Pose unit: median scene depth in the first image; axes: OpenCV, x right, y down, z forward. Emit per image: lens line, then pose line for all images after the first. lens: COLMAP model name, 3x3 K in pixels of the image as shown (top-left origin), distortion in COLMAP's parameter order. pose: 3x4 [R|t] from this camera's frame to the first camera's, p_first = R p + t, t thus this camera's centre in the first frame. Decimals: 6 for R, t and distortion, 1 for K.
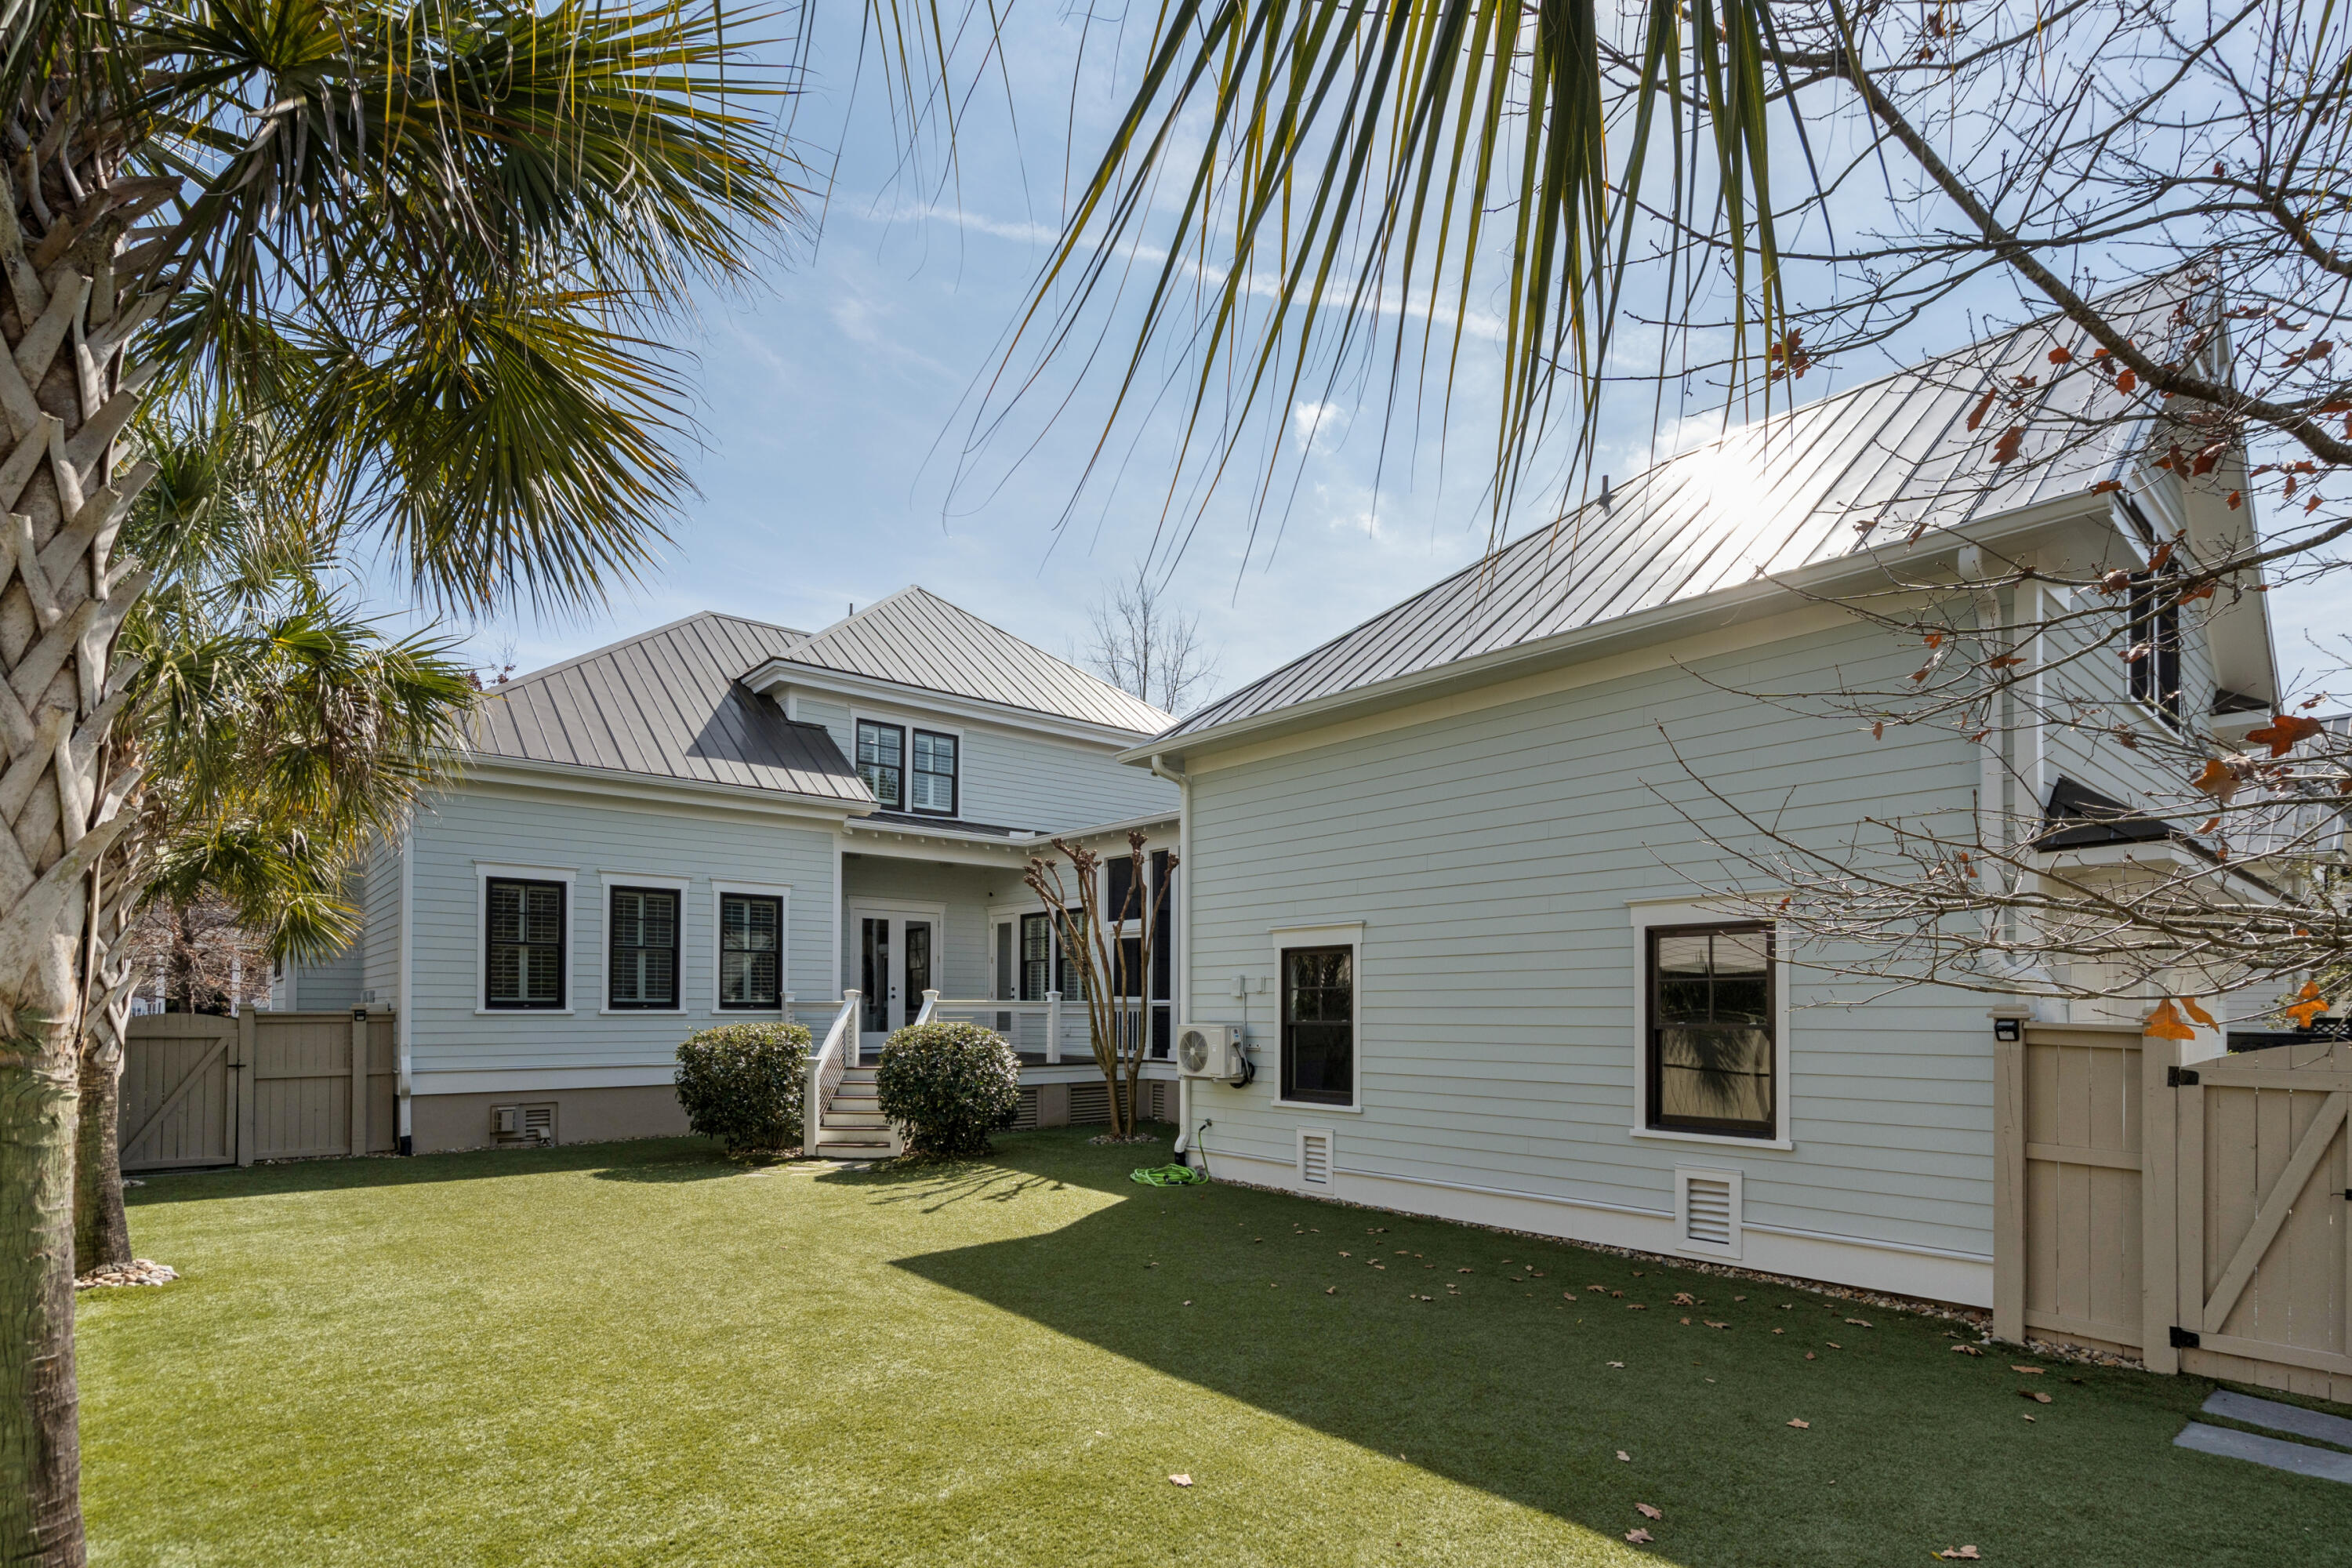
lens RADIAL K [[1021.2, 0, 1180.5], [0, 1021.2, 705.4], [0, 0, 1]] dist [-0.019468, 0.007969]
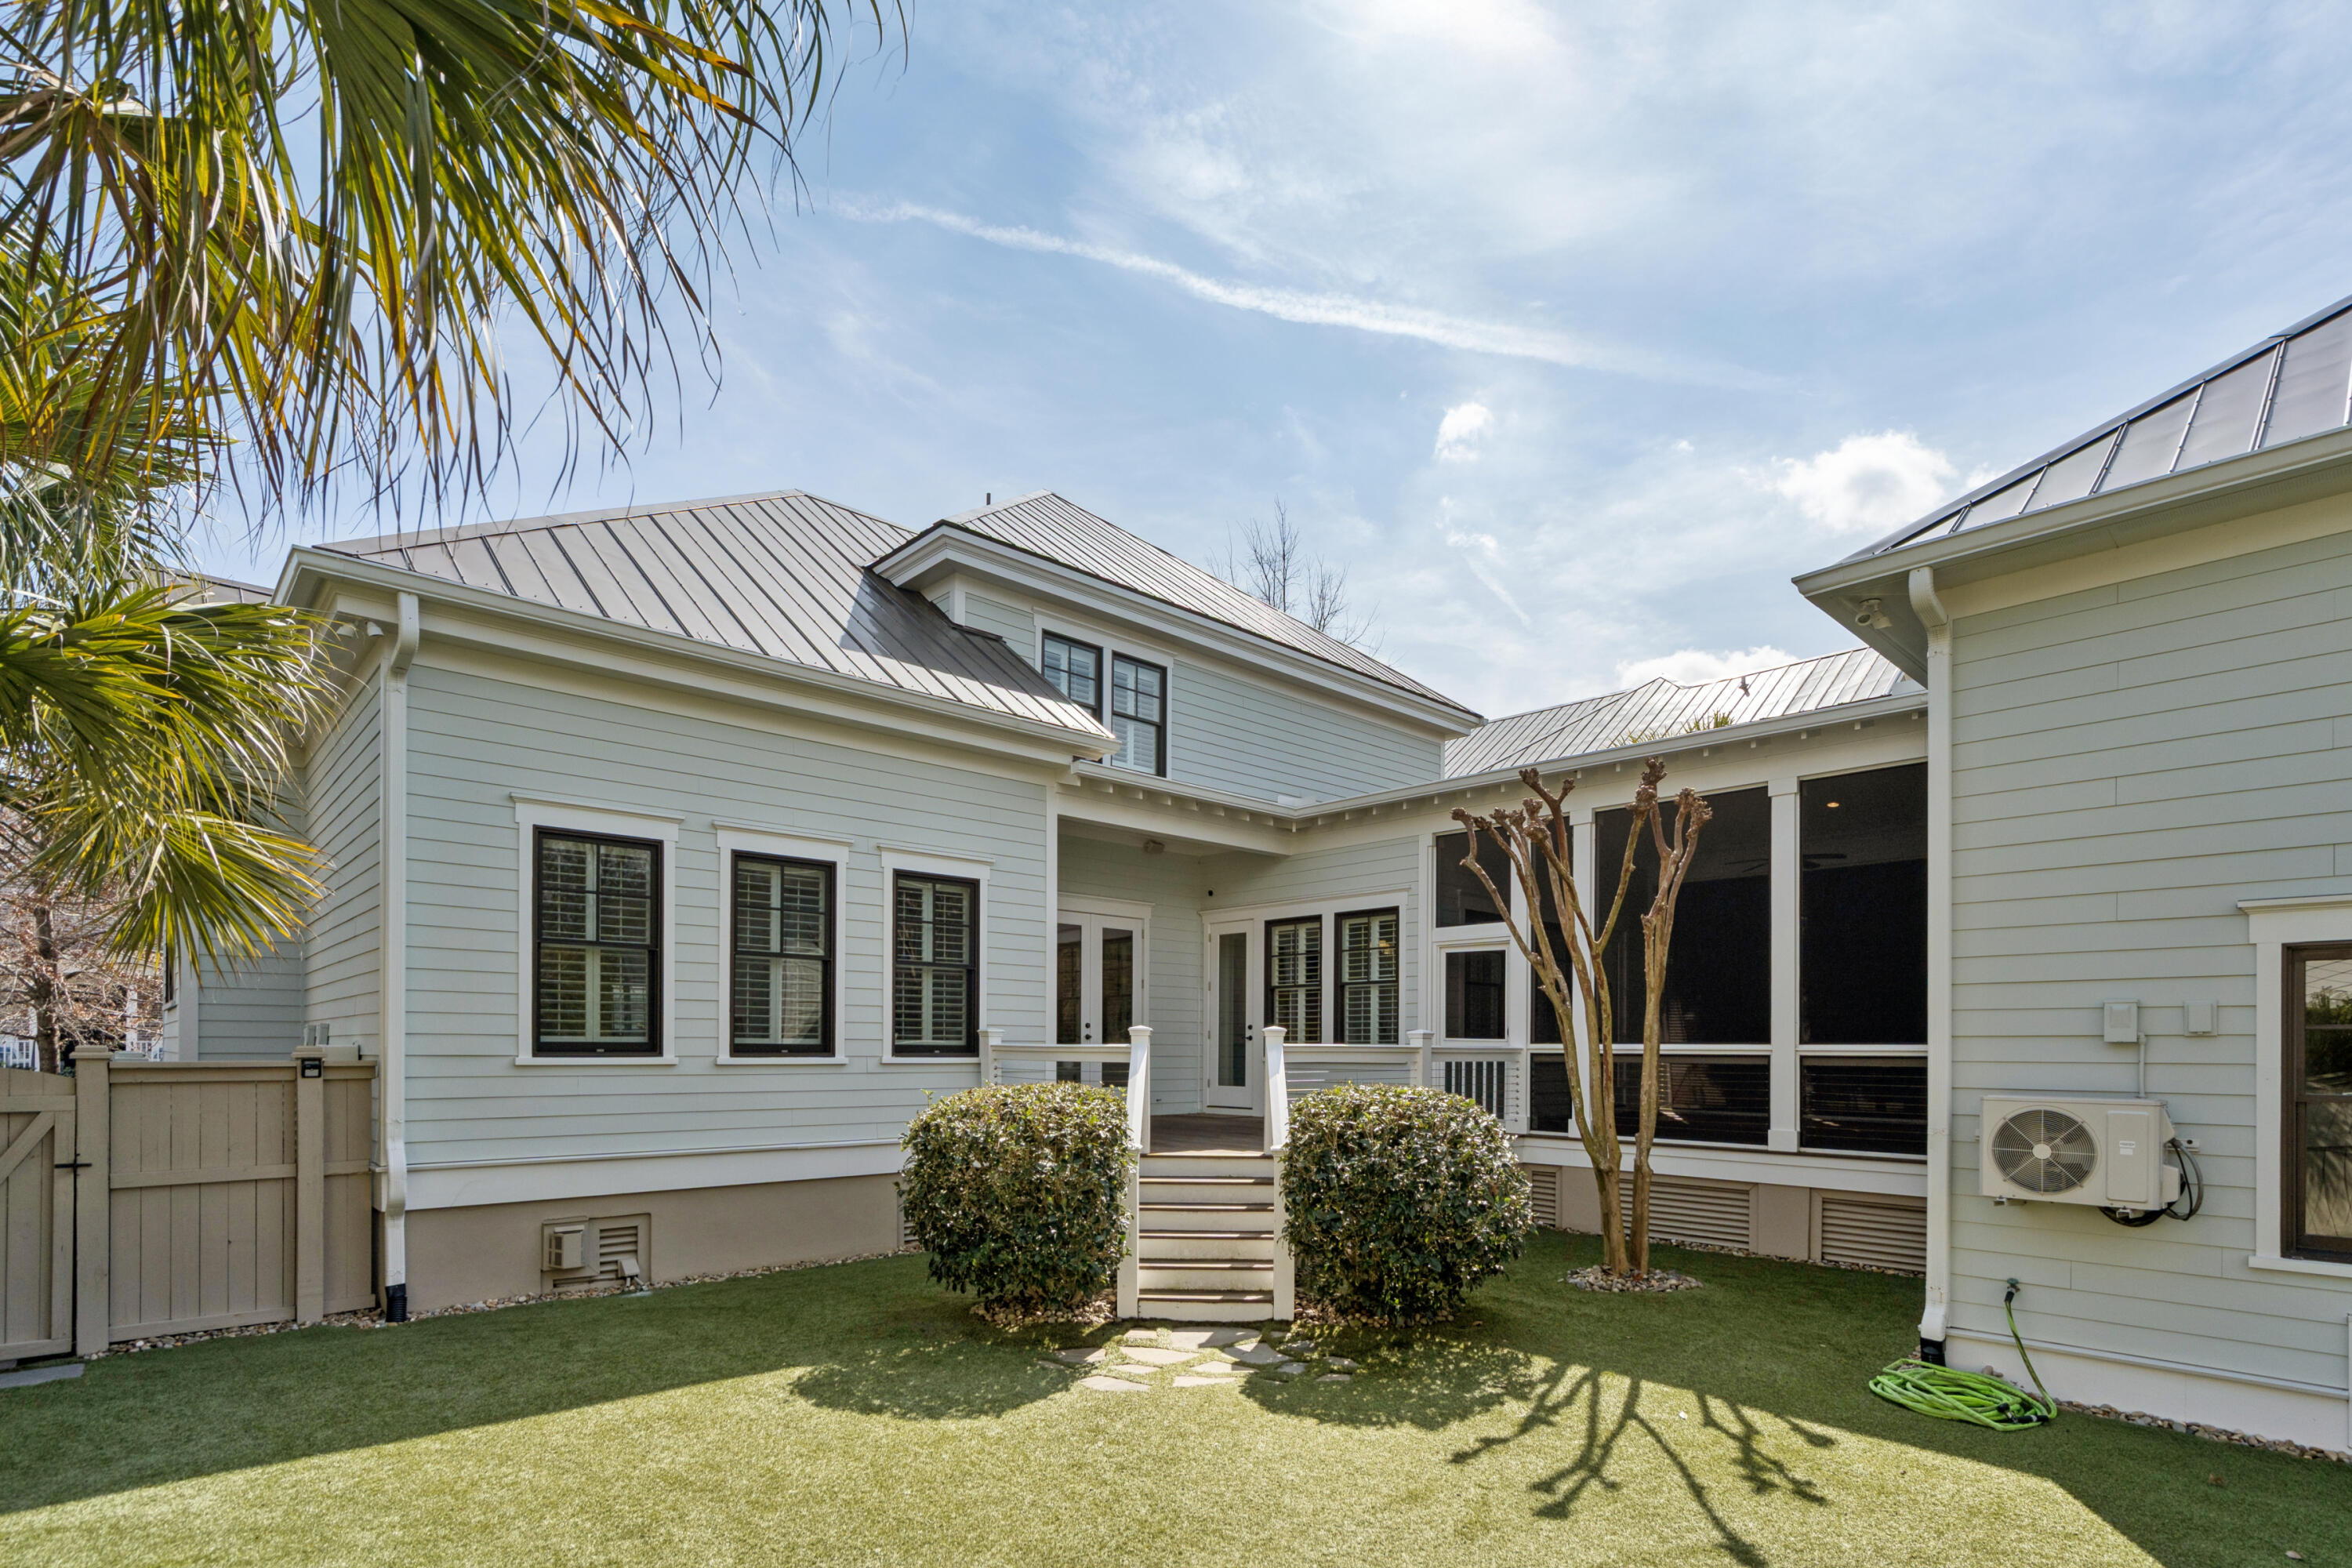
lens RADIAL K [[1063.4, 0, 1173.1], [0, 1063.4, 761.7], [0, 0, 1]] dist [-0.002472, 0.000548]
pose [[0.999696, 0.013031, 0.020927, -0.339296], [-0.013566, 0.999580, 0.025616, 0.113182], [-0.020584, -0.025892, 0.999453, 0.396769]]
